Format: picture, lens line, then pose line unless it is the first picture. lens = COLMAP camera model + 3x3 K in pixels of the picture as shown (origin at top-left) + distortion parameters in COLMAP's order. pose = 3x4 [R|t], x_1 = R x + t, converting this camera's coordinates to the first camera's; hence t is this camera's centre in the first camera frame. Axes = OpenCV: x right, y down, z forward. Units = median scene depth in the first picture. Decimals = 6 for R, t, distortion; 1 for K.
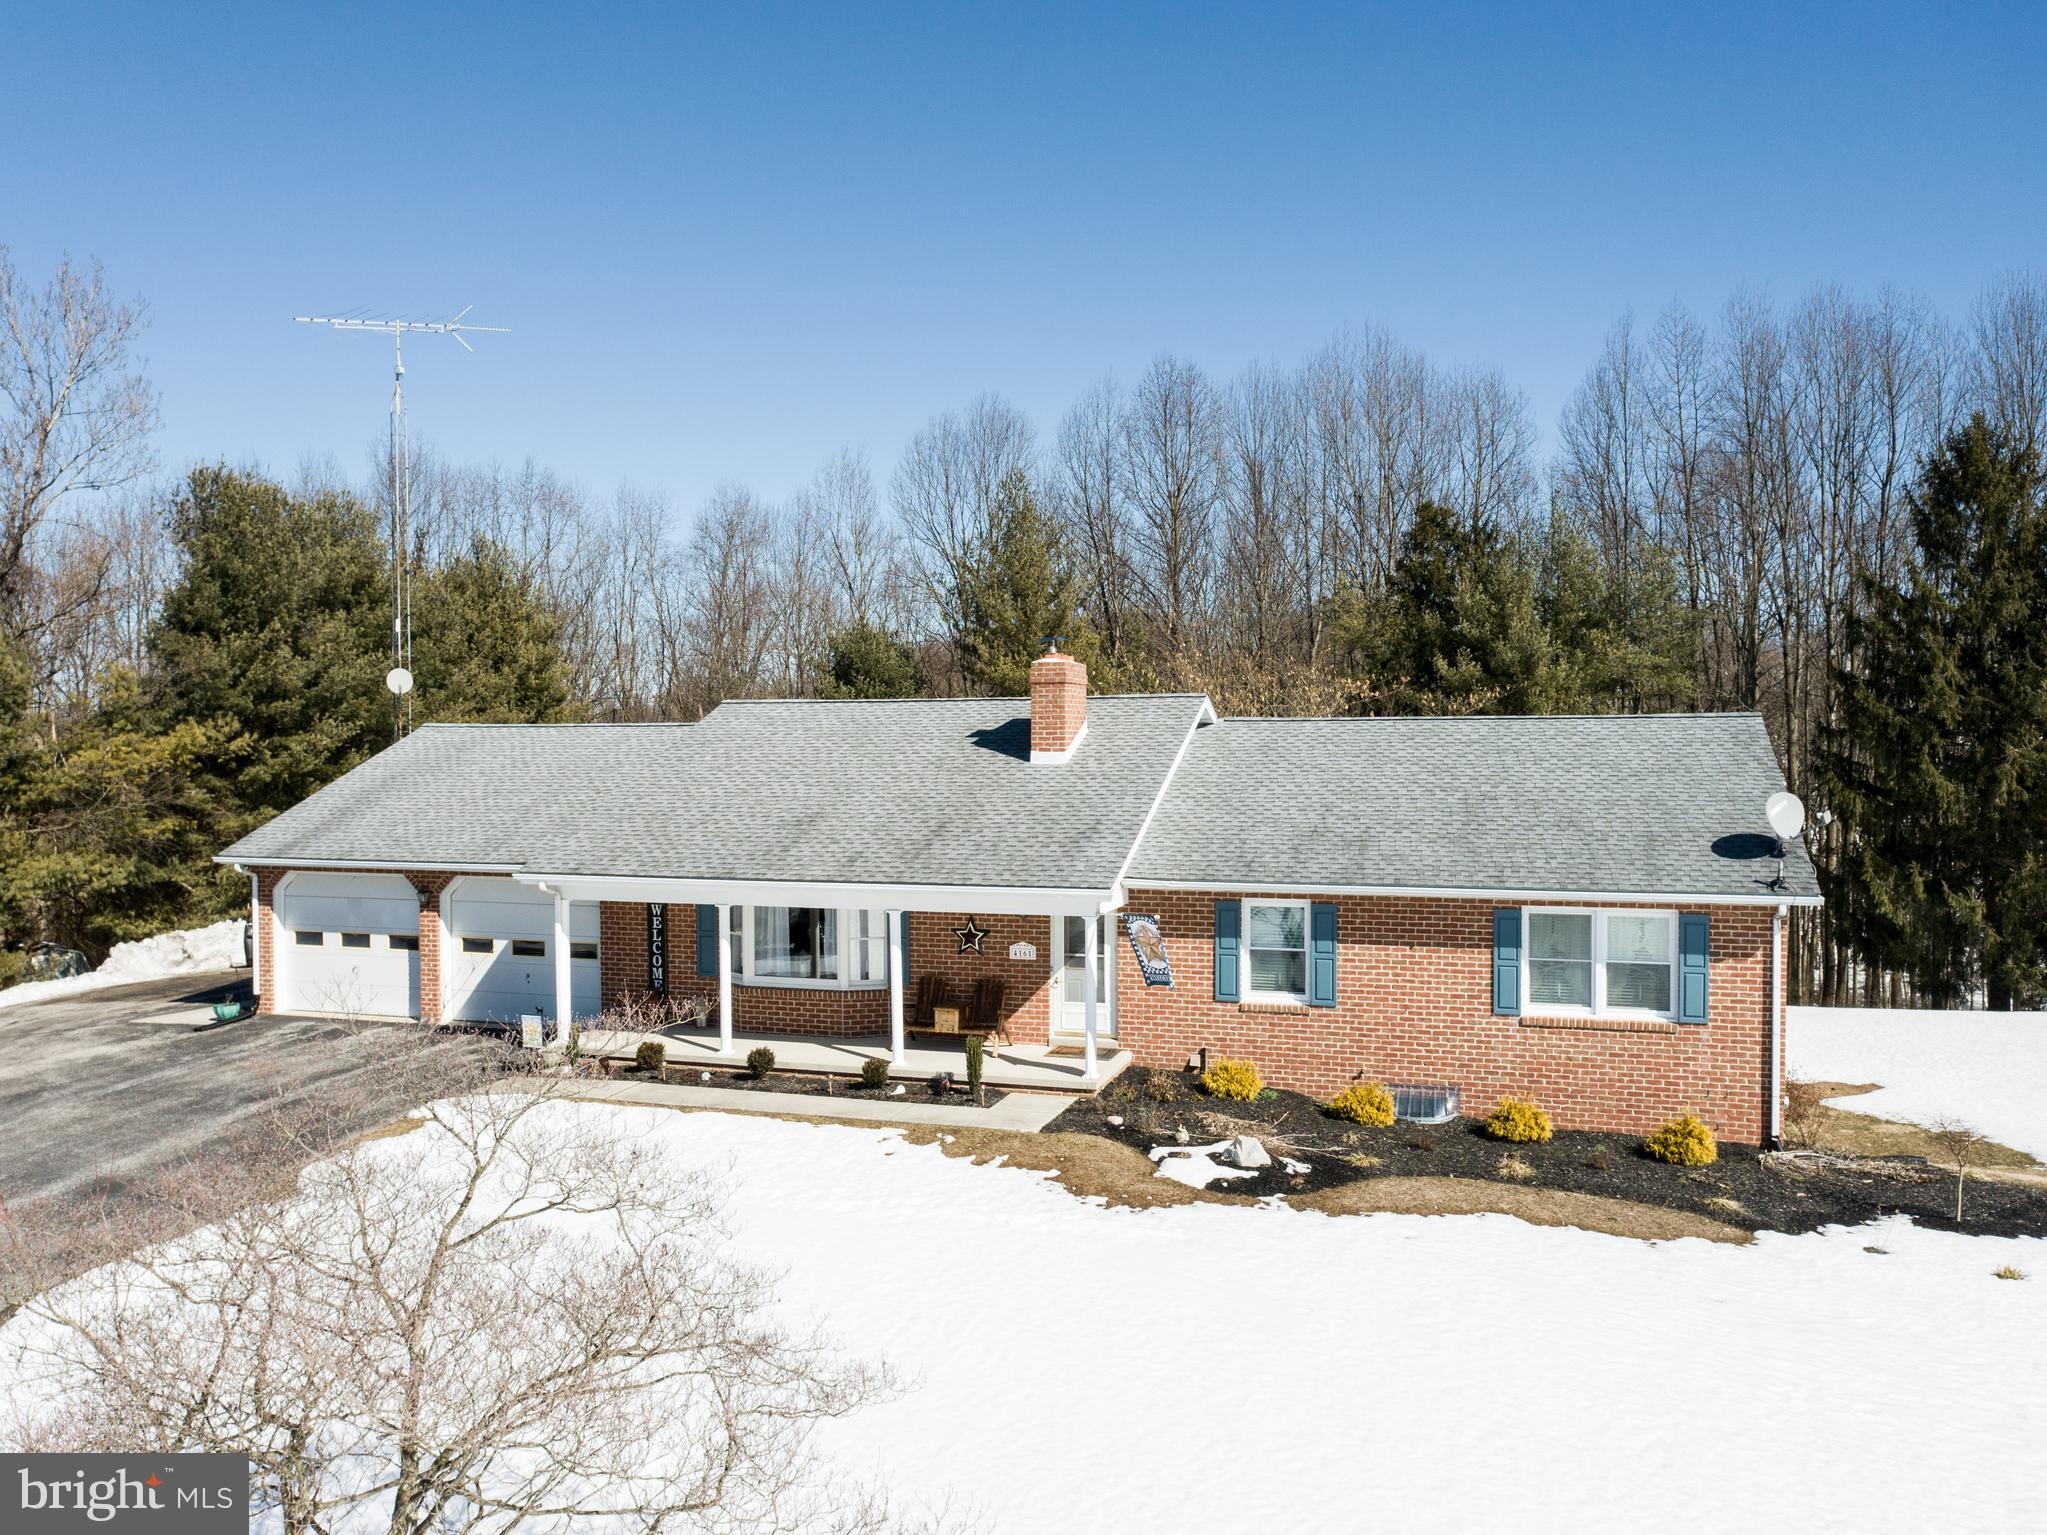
lens RADIAL K [[1563.5, 0, 1021.2], [0, 1563.5, 768.4], [0, 0, 1]] dist [-0.014815, 0.005219]
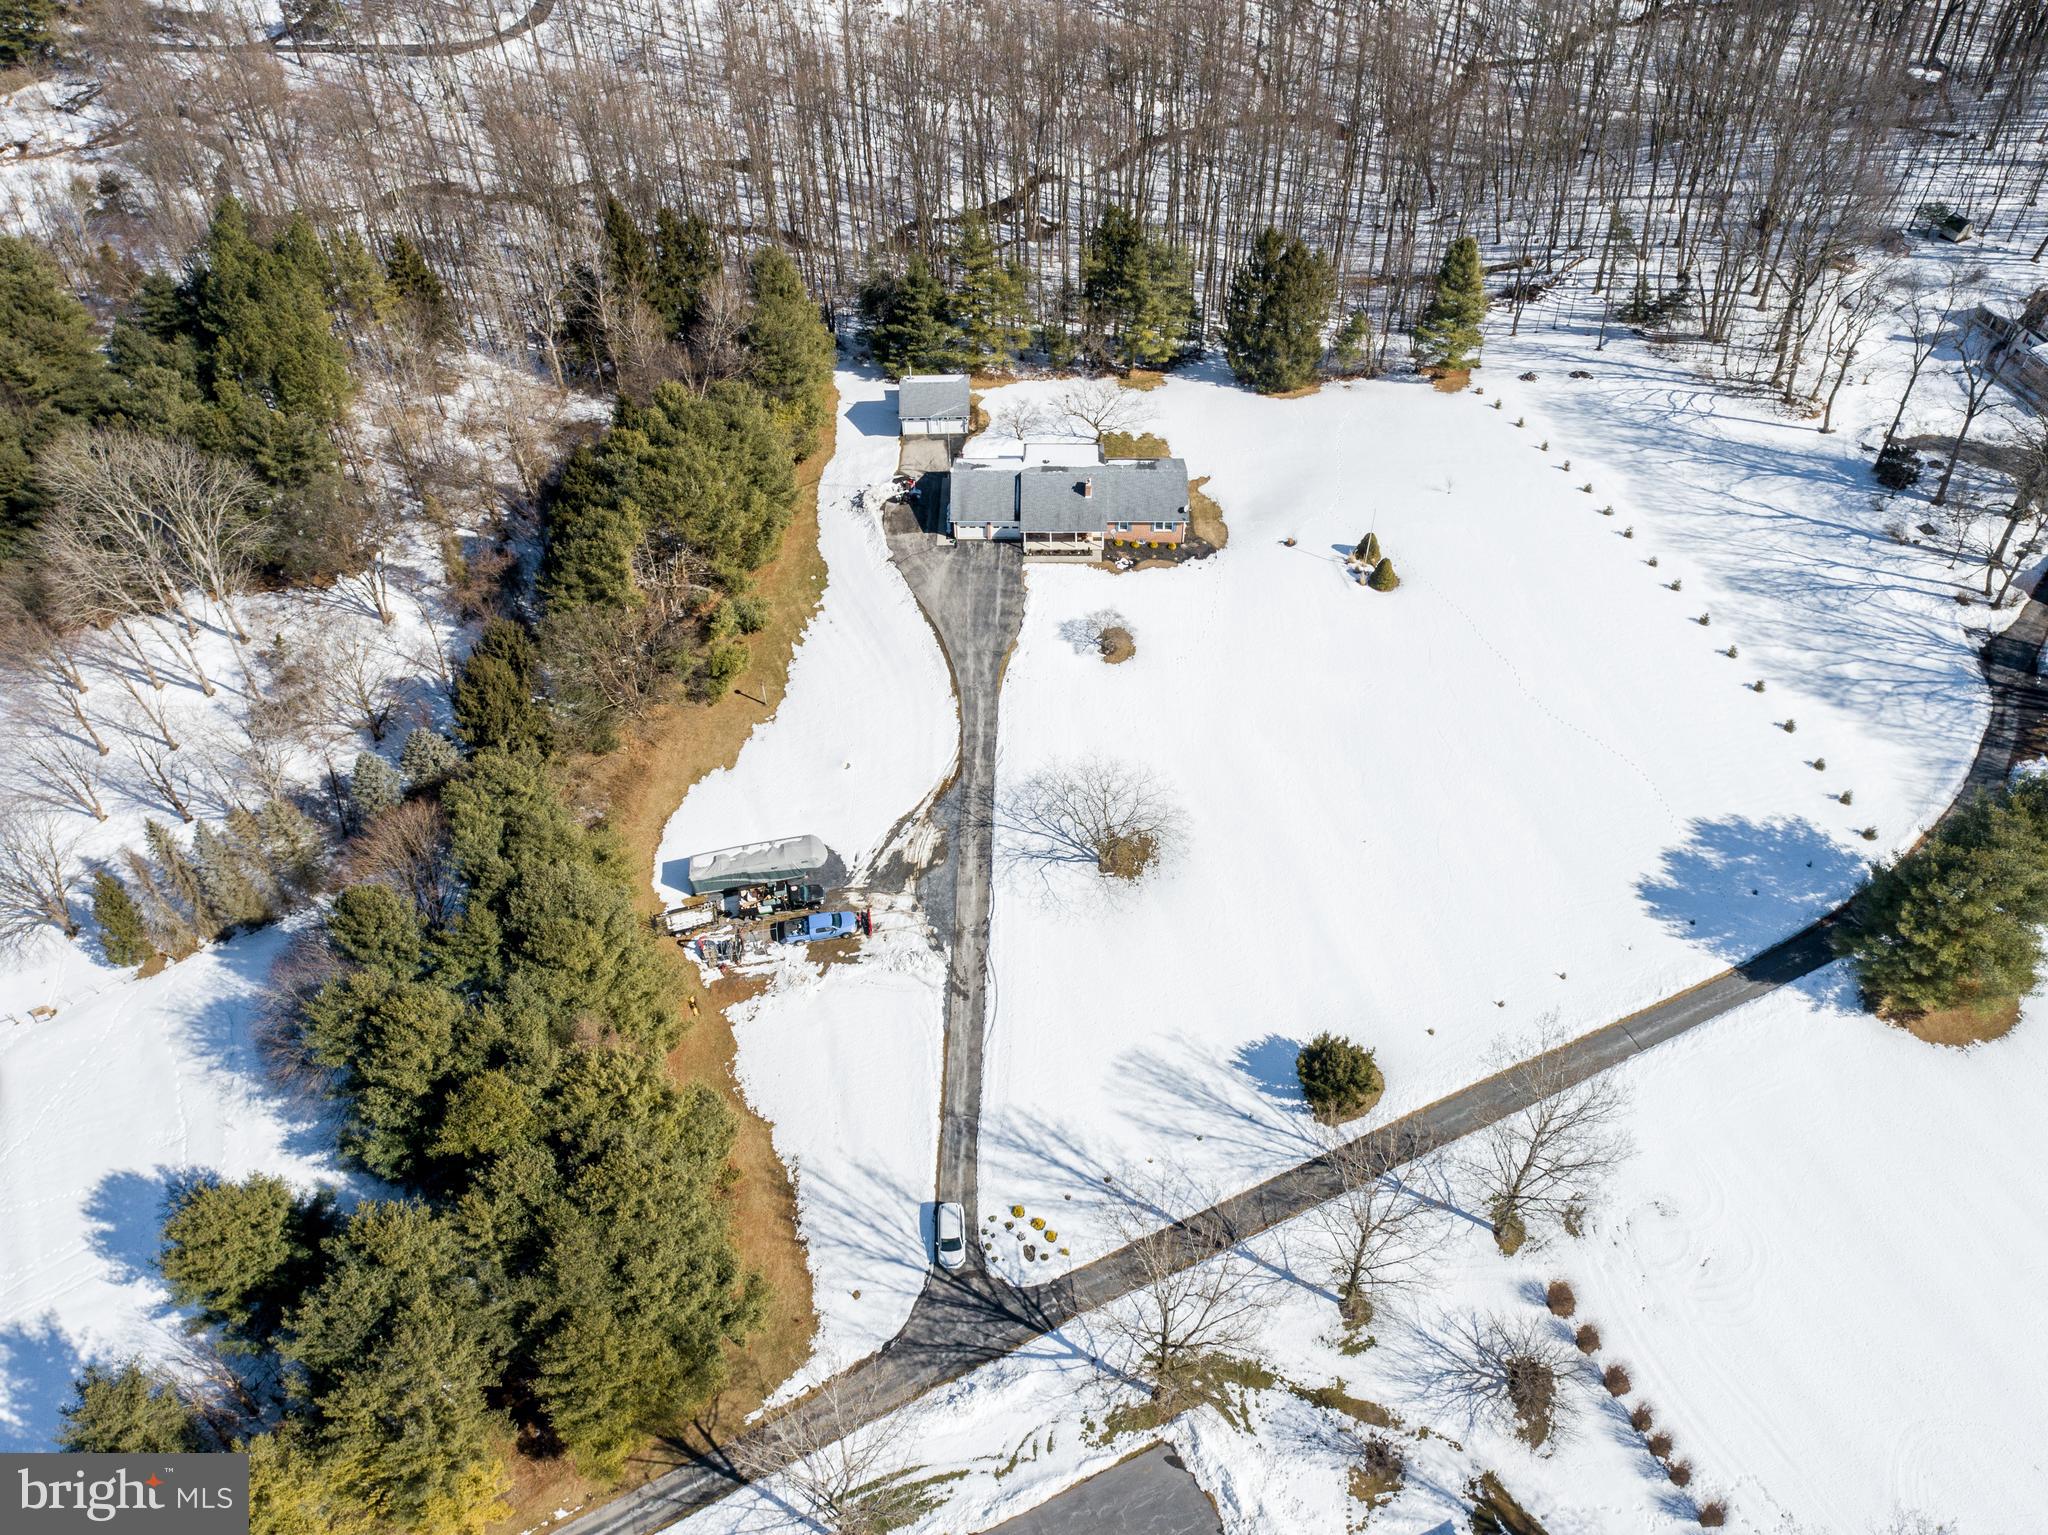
lens RADIAL K [[1601.0, 0, 1023.4], [0, 1601.0, 771.2], [0, 0, 1]] dist [-0.020286, 0.013674]
pose [[0.955648, -0.221411, 0.194203, -1.993017], [0.014072, 0.692980, 0.720820, -4.481685], [-0.294176, -0.686117, 0.665360, -4.650734]]
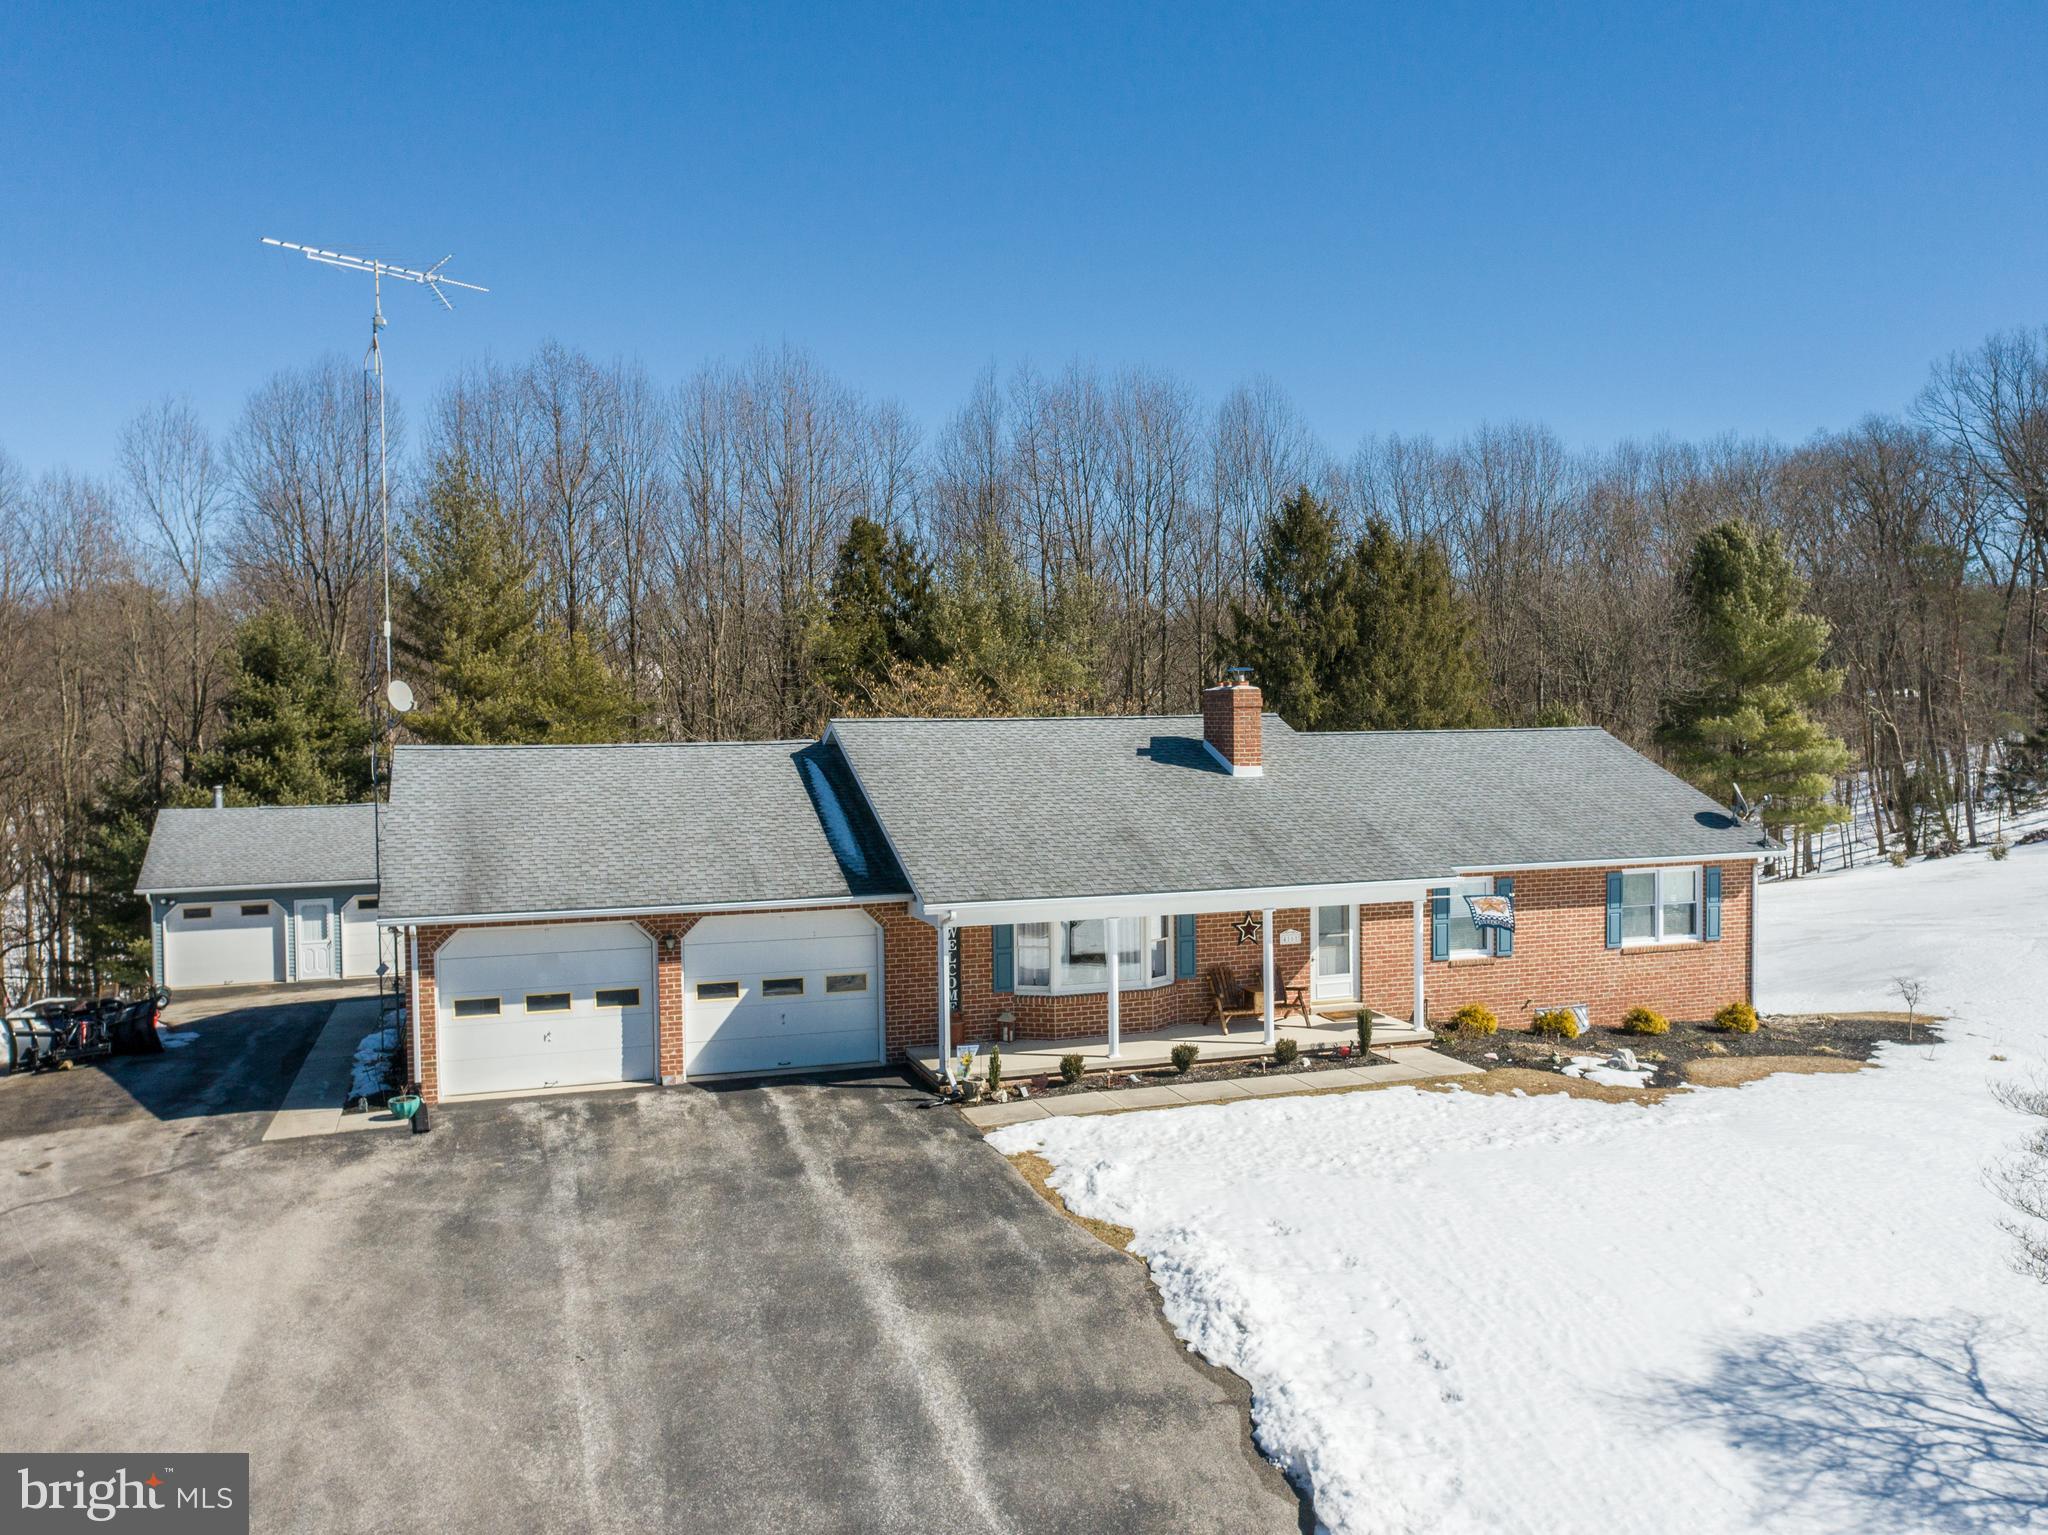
lens RADIAL K [[1578.8, 0, 1020.1], [0, 1578.8, 768.8], [0, 0, 1]] dist [-0.019434, 0.015030]
pose [[0.799331, -0.025196, 0.600363, -0.882568], [0.020102, 0.999683, 0.015191, -0.032024], [-0.600555, -0.000074, 0.799583, 0.177063]]
